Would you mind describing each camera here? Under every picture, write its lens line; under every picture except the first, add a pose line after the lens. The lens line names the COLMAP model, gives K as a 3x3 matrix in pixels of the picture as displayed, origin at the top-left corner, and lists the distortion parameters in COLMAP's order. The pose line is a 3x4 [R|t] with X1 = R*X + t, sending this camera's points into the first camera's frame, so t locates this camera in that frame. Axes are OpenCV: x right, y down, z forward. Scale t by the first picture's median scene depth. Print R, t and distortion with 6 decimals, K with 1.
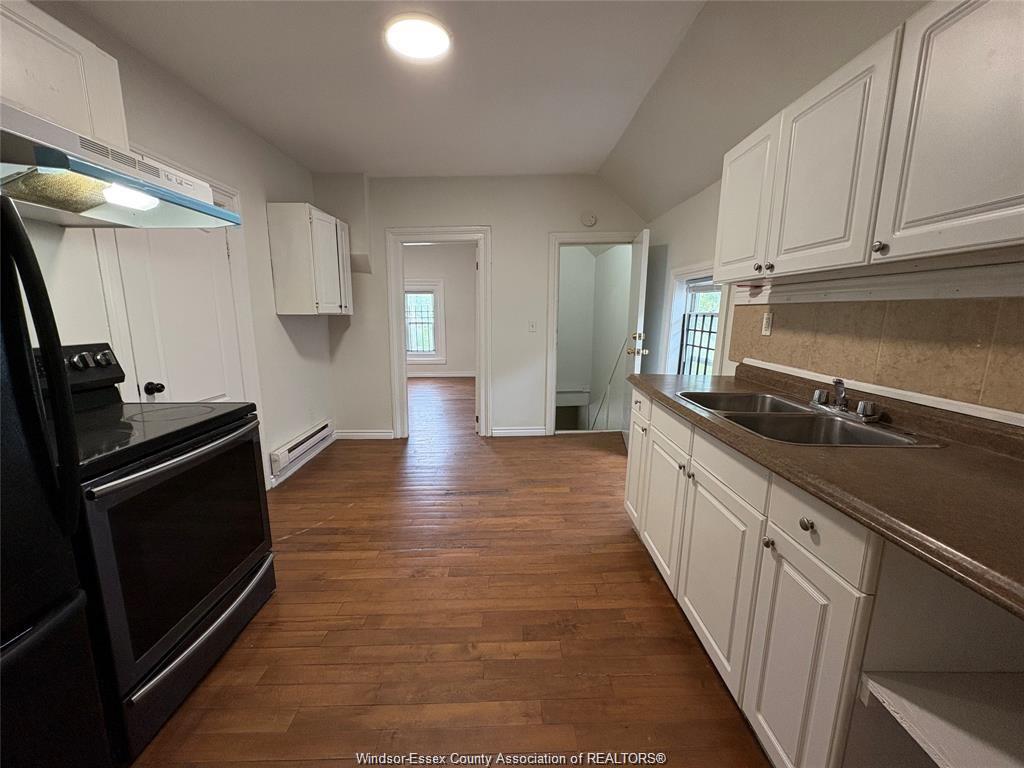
lens RADIAL K [[405.8, 0, 513.0], [0, 405.8, 382.3], [0, 0, 1]] dist [0.000001, -0.000325]
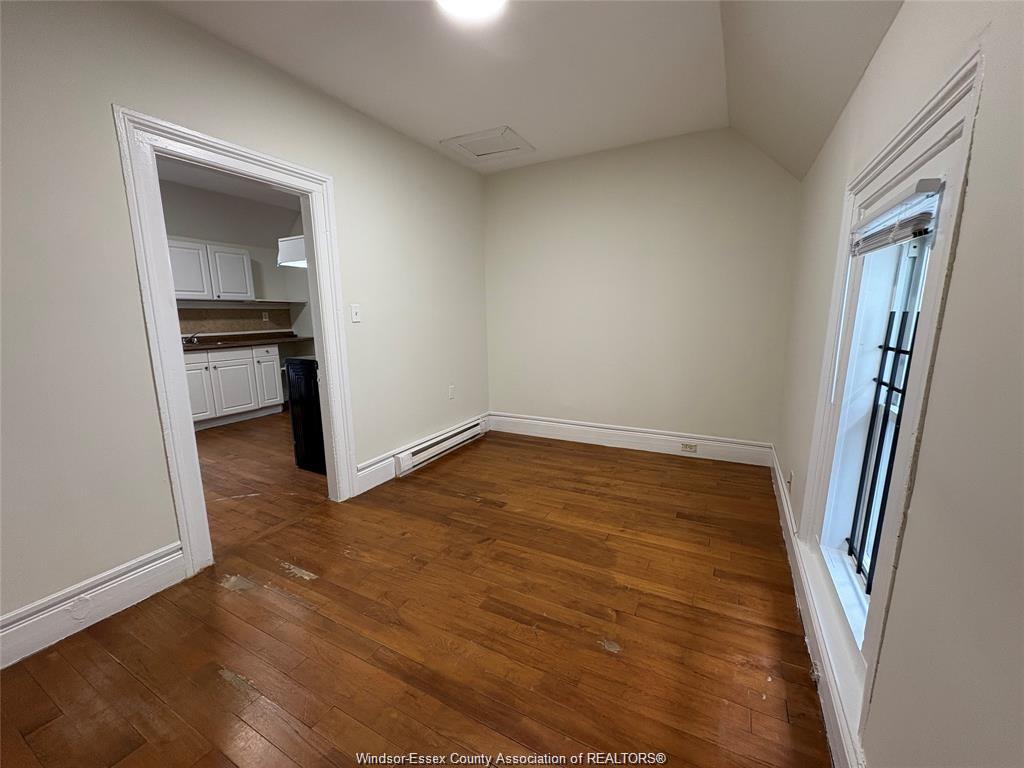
lens RADIAL K [[405.8, 0, 513.0], [0, 405.8, 382.3], [0, 0, 1]] dist [0.000001, -0.000325]
pose [[-0.876325, -0.068051, 0.476889, -2.456584], [0.094999, 0.946117, 0.309577, -0.317121], [-0.472259, 0.316595, -0.822642, 2.097000]]
